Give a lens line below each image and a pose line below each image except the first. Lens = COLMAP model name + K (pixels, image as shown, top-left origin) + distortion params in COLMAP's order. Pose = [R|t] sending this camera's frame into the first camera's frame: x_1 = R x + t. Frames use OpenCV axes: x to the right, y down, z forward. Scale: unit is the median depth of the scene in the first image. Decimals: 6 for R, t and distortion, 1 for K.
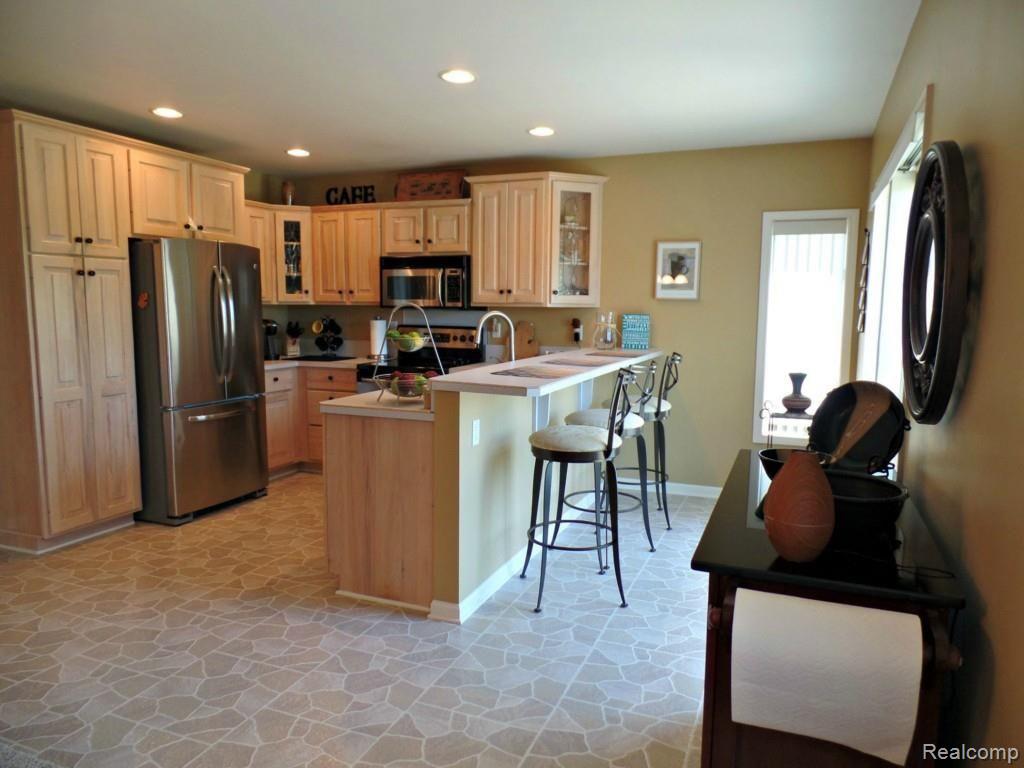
lens RADIAL K [[703.1, 0, 512.0], [0, 703.1, 384.0], [0, 0, 1]] dist [-0.002291, 0.003958]
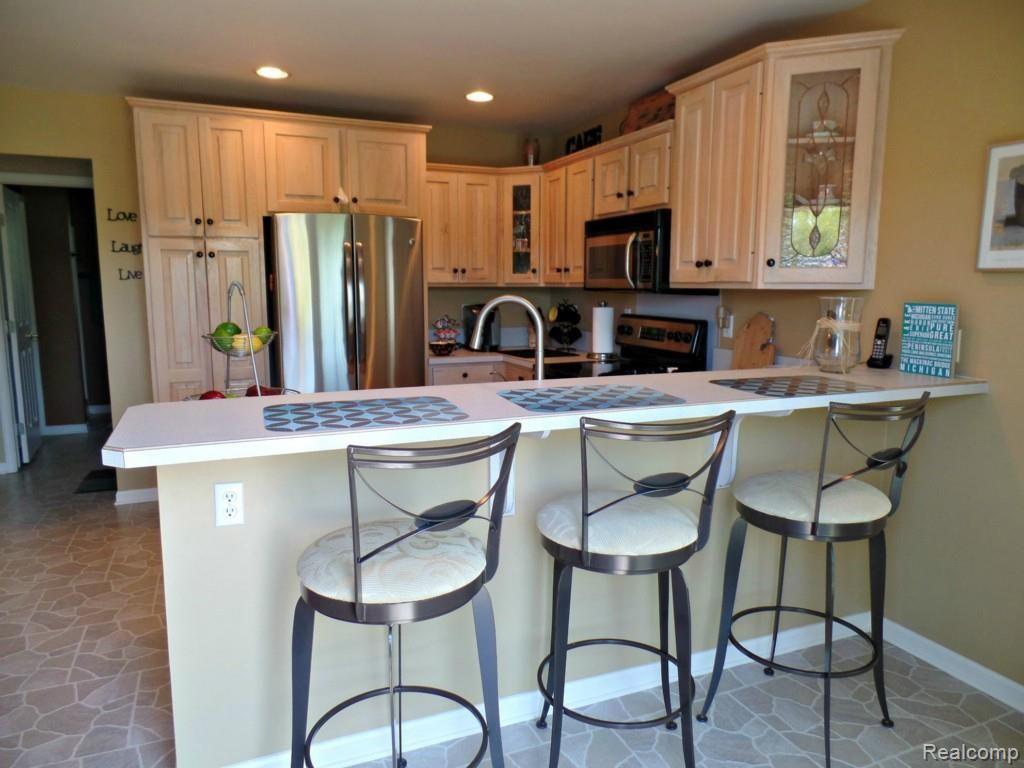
lens RADIAL K [[703.1, 0, 512.0], [0, 703.1, 384.0], [0, 0, 1]] dist [-0.002291, 0.003958]
pose [[0.716525, 0.091990, -0.691469, 0.303850], [-0.075982, 0.995661, 0.053724, -0.046998], [0.693410, 0.014045, 0.720406, 0.442278]]
